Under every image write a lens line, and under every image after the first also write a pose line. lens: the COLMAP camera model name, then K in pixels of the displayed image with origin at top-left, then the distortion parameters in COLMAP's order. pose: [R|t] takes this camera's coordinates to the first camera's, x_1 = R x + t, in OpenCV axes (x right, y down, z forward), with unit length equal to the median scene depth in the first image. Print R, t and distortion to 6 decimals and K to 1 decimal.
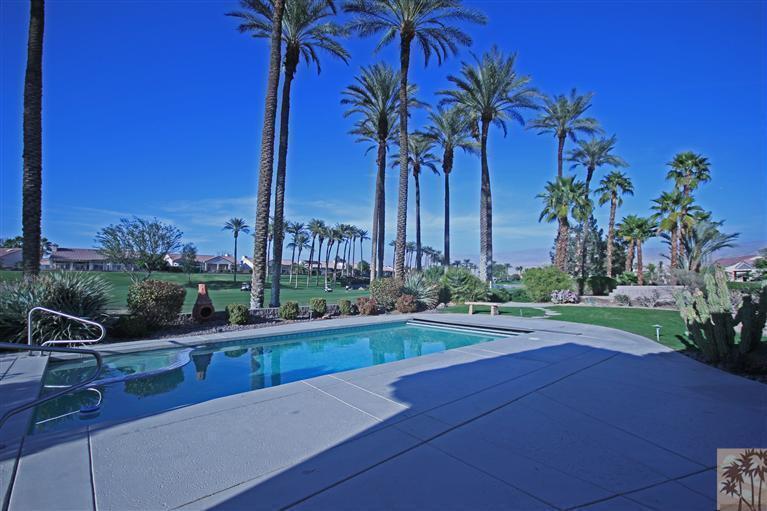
lens RADIAL K [[354.2, 0, 383.5], [0, 354.2, 255.5], [0, 0, 1]] dist [-0.000098, 0.000630]
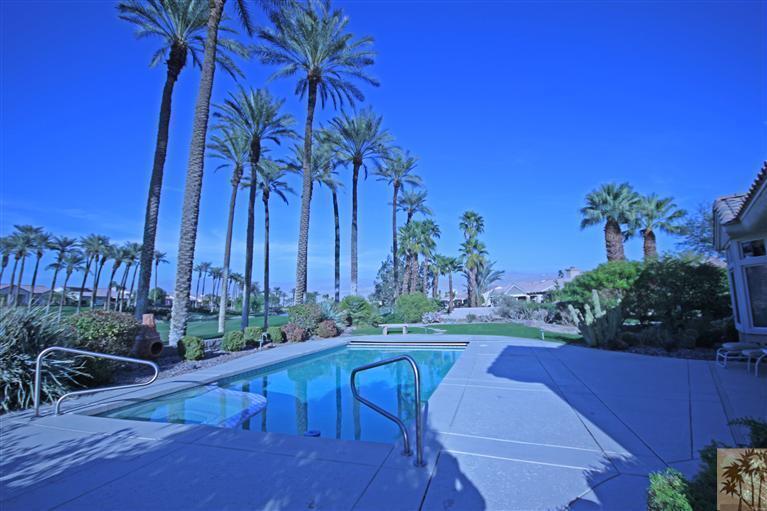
lens RADIAL K [[354.2, 0, 383.5], [0, 354.2, 255.5], [0, 0, 1]] dist [-0.000098, 0.000630]
pose [[0.857466, 0.054158, 0.511682, -0.138769], [-0.013636, 0.996488, -0.082620, 0.001681], [-0.514360, 0.063866, 0.855193, 0.002569]]
